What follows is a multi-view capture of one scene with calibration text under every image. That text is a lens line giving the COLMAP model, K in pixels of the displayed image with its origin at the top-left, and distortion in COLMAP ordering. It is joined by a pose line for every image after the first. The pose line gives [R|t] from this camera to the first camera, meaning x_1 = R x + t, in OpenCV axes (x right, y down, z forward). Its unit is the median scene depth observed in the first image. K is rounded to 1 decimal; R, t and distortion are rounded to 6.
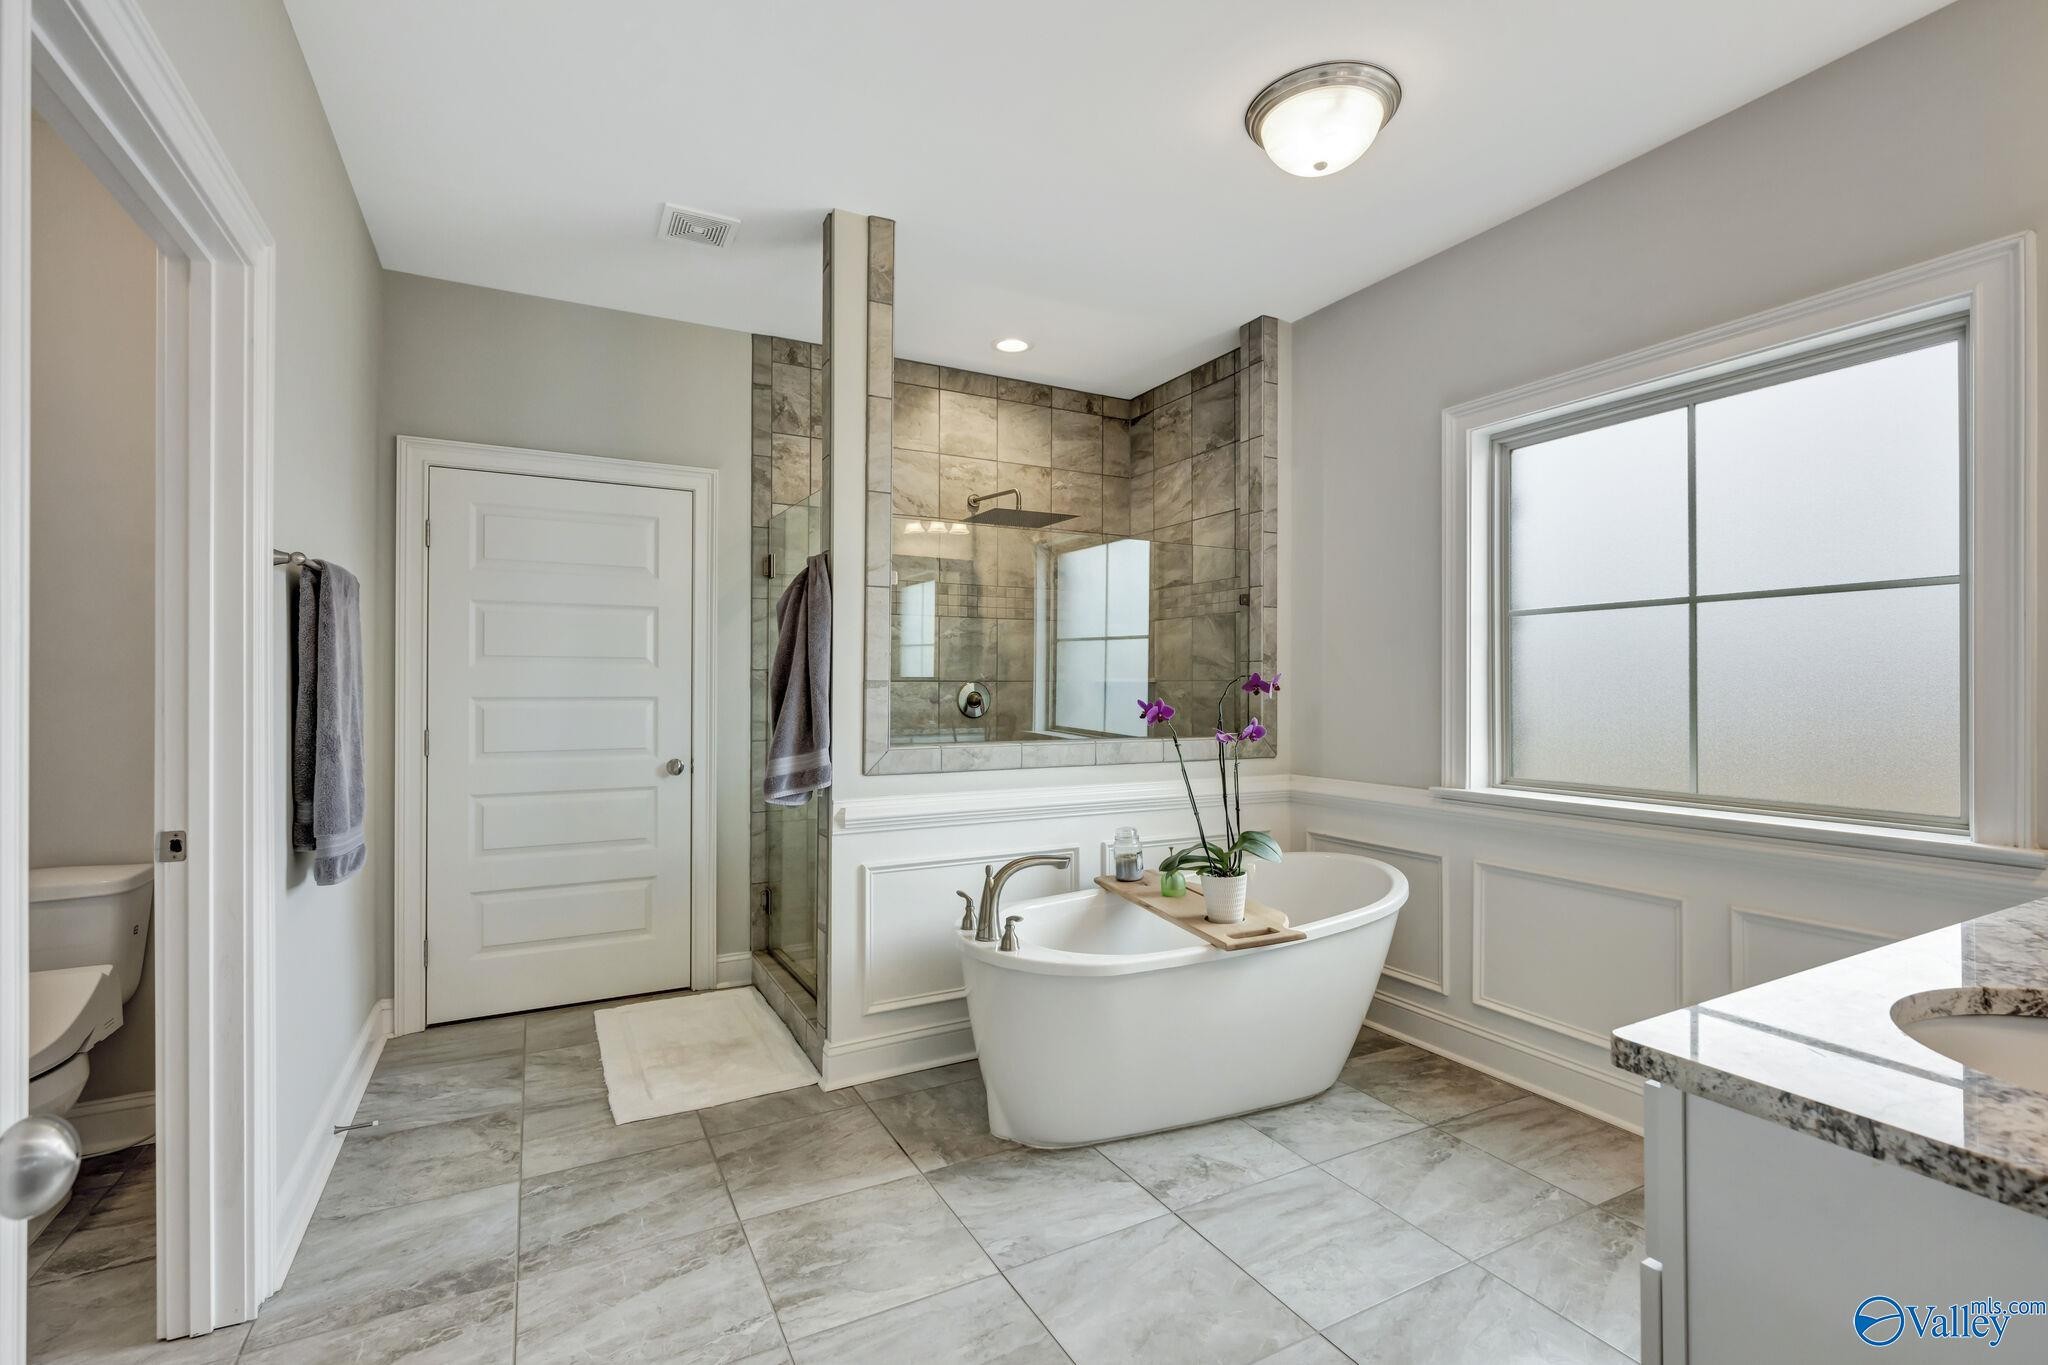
lens RADIAL K [[940.6, 0, 1024.0], [0, 940.6, 682.5], [0, 0, 1]] dist [0.009154, 0.000760]
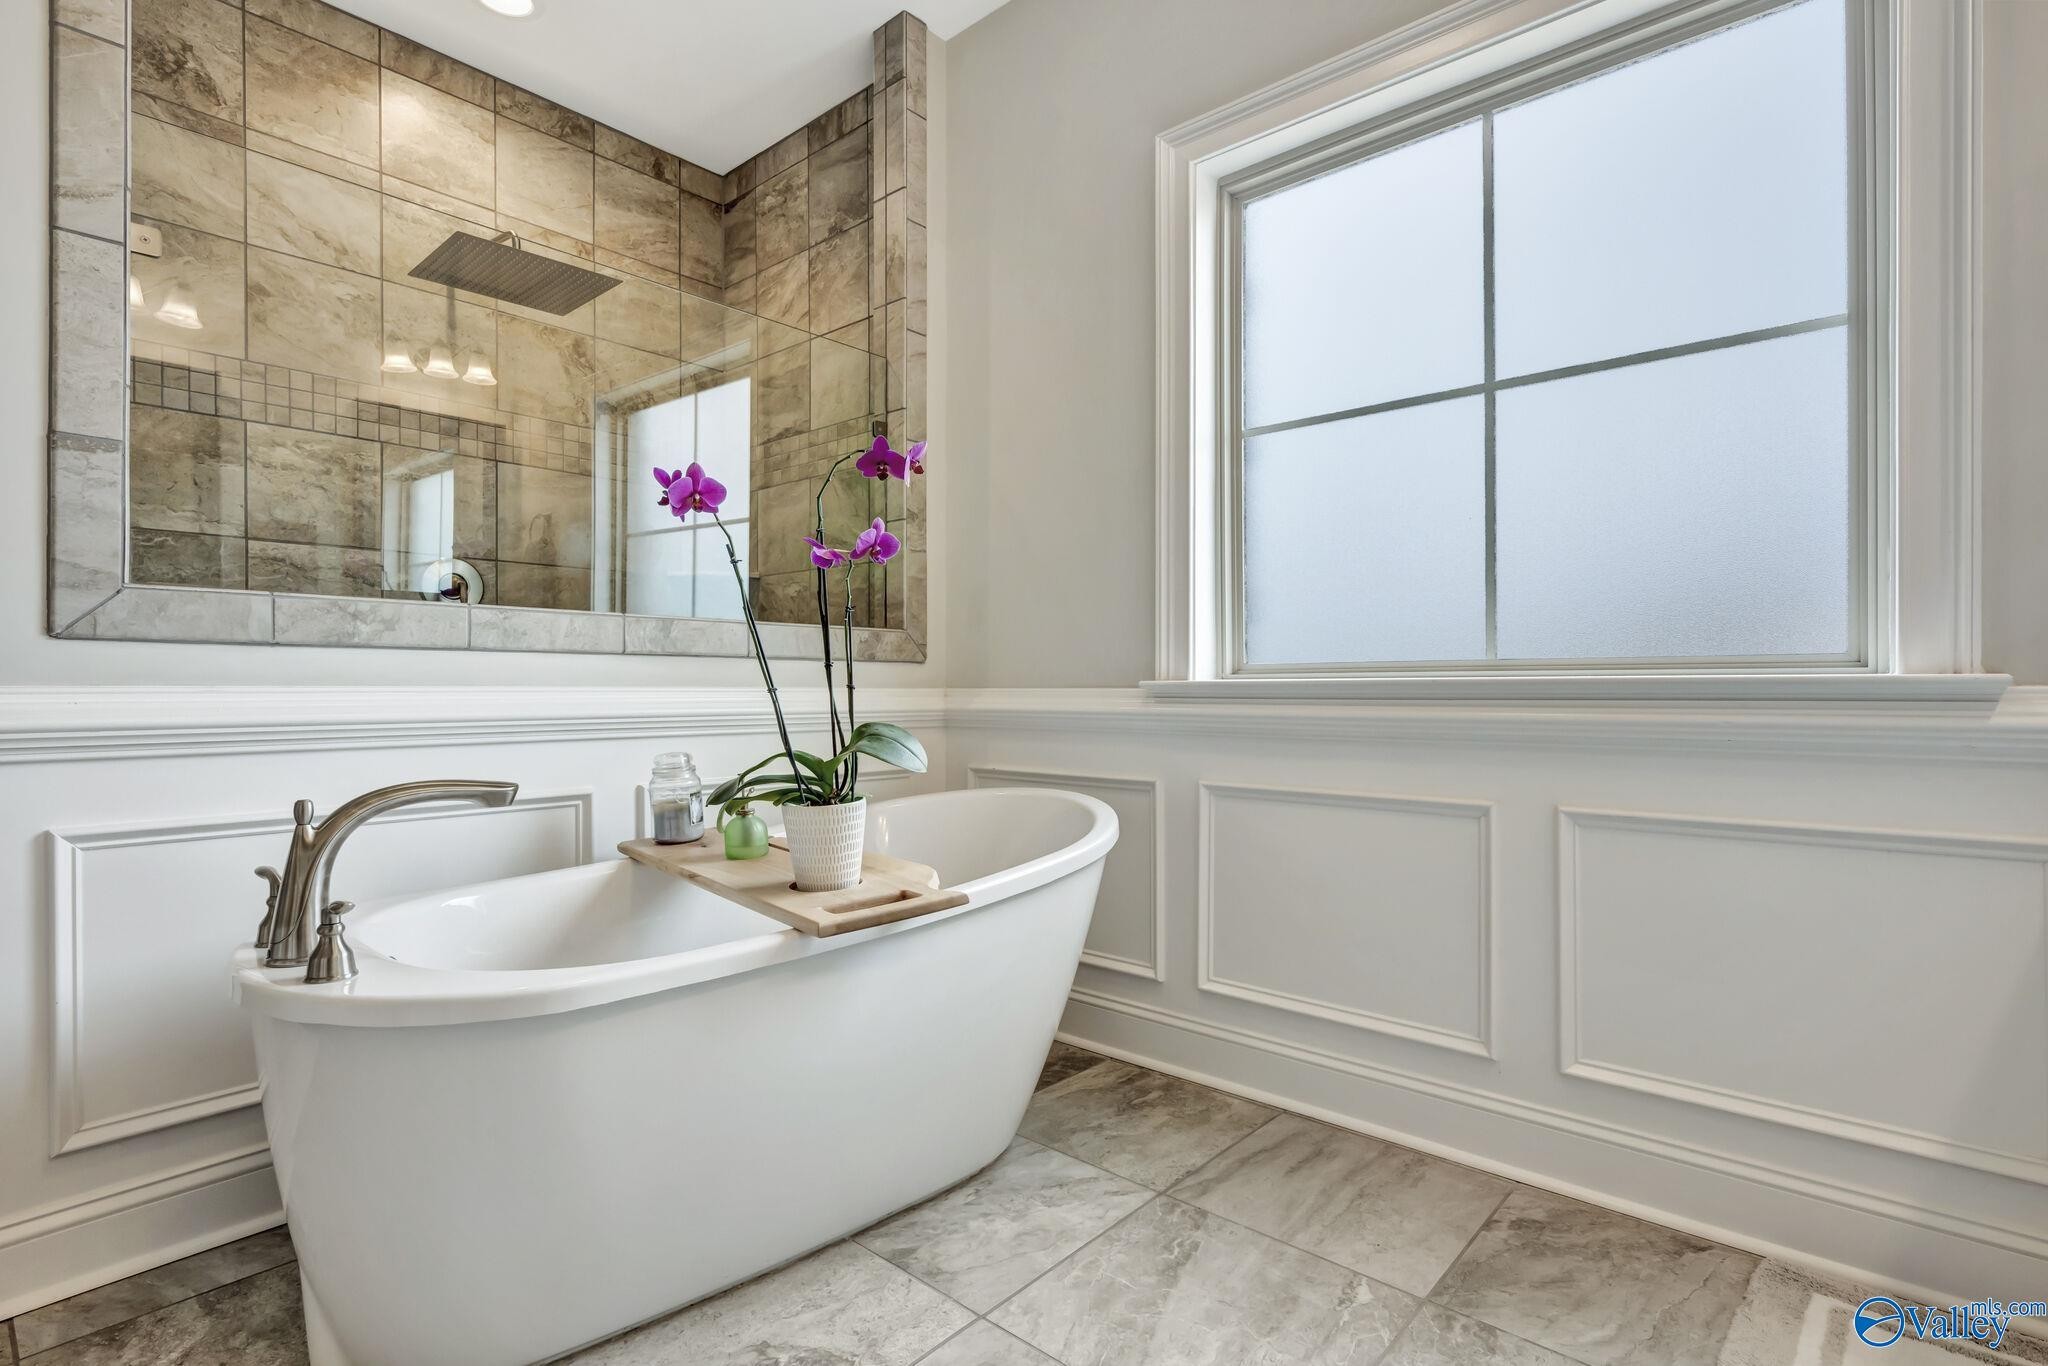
lens RADIAL K [[1010.7, 0, 1024.0], [0, 1010.7, 683.0], [0, 0, 1]] dist [0.005423, -0.000003]
pose [[0.939932, -0.002216, 0.341353, 0.102951], [0.001053, 0.999993, 0.003592, 0.112690], [-0.341359, -0.003016, 0.939928, 0.347037]]
